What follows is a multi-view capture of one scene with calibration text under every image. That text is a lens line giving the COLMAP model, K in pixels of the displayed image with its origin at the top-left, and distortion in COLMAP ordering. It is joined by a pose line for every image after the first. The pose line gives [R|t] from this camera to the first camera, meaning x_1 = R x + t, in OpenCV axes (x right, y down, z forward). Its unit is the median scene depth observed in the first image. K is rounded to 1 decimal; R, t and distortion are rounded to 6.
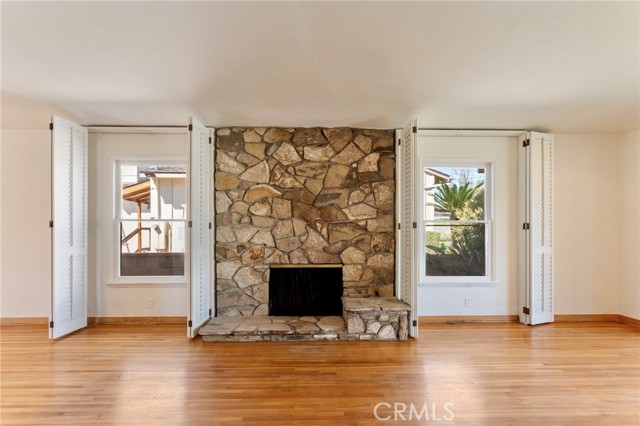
lens RADIAL K [[272.7, 0, 318.5], [0, 272.7, 232.3], [0, 0, 1]] dist [-0.004190, 0.000395]
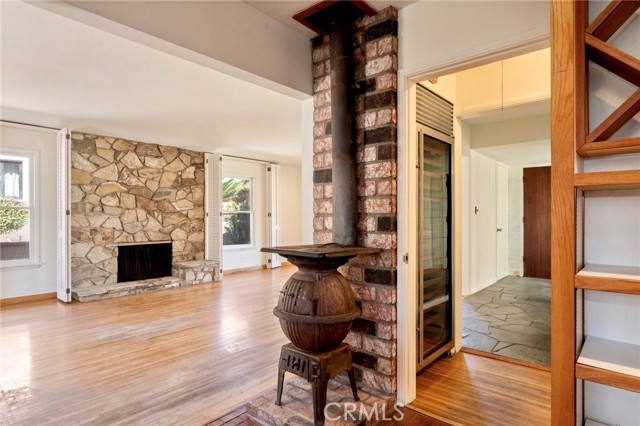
lens RADIAL K [[352.2, 0, 315.8], [0, 352.2, 217.4], [0, 0, 1]] dist [-0.000628, -0.002194]
pose [[0.672406, -0.001513, 0.740181, -0.791872], [0.005959, 0.999977, -0.003370, 0.004878], [-0.740158, 0.006676, 0.672400, -0.837625]]
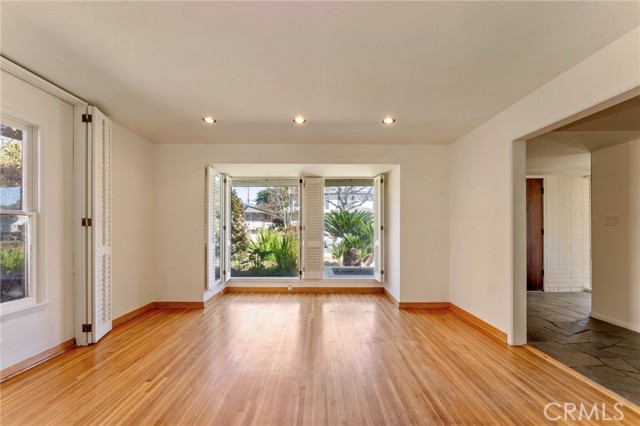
lens RADIAL K [[272.7, 0, 324.0], [0, 272.7, 226.9], [0, 0, 1]] dist [-0.004190, 0.000395]
pose [[-0.002447, 0.004075, 0.999989, -0.036234], [-0.002687, 0.999988, -0.004082, -0.007377], [-0.999993, -0.002697, -0.002436, 0.311362]]
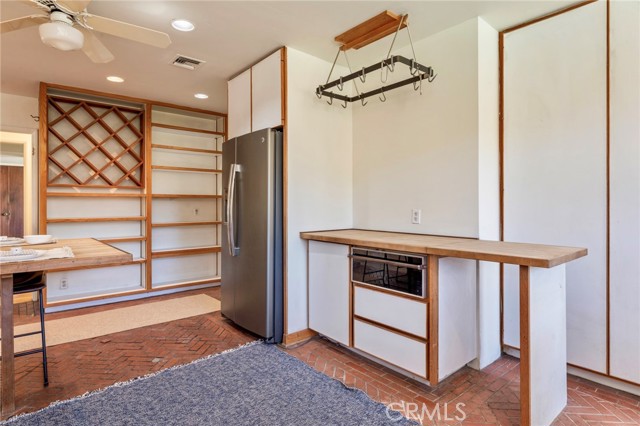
lens RADIAL K [[345.9, 0, 318.0], [0, 345.9, 205.7], [0, 0, 1]] dist [-0.000453, 0.000104]
pose [[-0.629709, -0.003026, 0.776826, -1.916932], [0.005163, 0.999954, 0.008080, 0.005591], [-0.776814, 0.009099, -0.629664, -0.772248]]
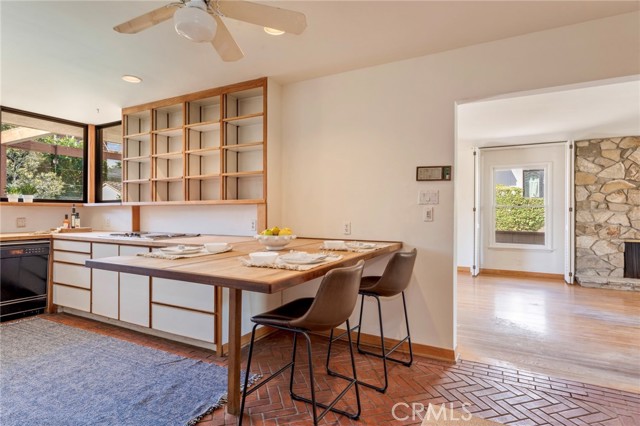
lens RADIAL K [[345.9, 0, 325.2], [0, 345.9, 211.4], [0, 0, 1]] dist [-0.000453, 0.000104]
pose [[0.867298, 0.001619, -0.497787, -0.610638], [-0.007020, 0.999935, -0.008979, 0.007321], [0.497740, 0.011282, 0.867253, -1.205390]]
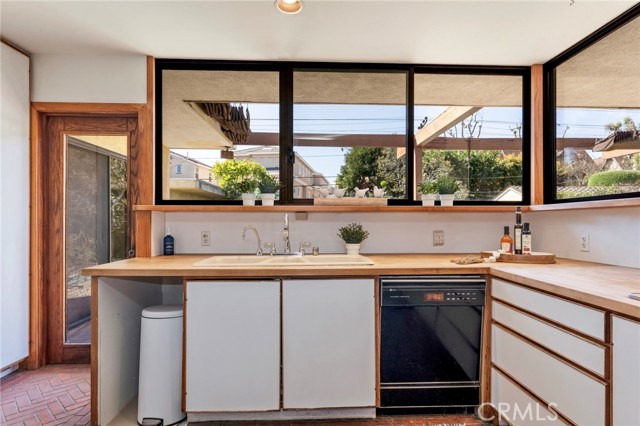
lens RADIAL K [[352.2, 0, 320.8], [0, 352.2, 219.4], [0, 0, 1]] dist [-0.000628, -0.002194]
pose [[0.019661, -0.002040, -0.999805, -1.465676], [-0.006880, 0.999974, -0.002176, 0.003799], [0.999783, 0.006921, 0.019646, -0.926962]]
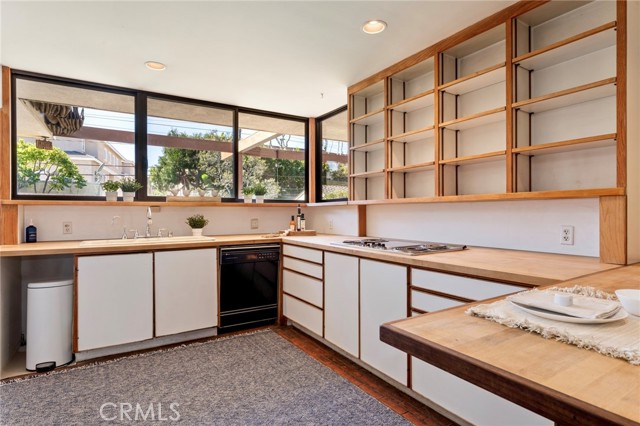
lens RADIAL K [[345.9, 0, 321.2], [0, 345.9, 212.9], [0, 0, 1]] dist [-0.000453, 0.000104]
pose [[0.503995, 0.001819, -0.863705, -1.062205], [-0.003602, 0.999994, 0.000004, 0.003875], [0.863699, 0.003110, 0.503998, -1.064578]]
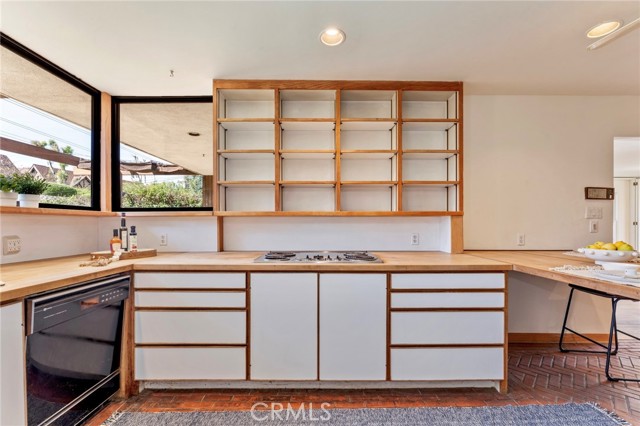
lens RADIAL K [[272.7, 0, 320.8], [0, 272.7, 225.8], [0, 0, 1]] dist [-0.004190, 0.000395]
pose [[0.999701, 0.002131, -0.024362, -1.685190], [-0.002184, 0.999995, -0.002163, 0.006235], [0.024357, 0.002215, 0.999701, -1.177723]]
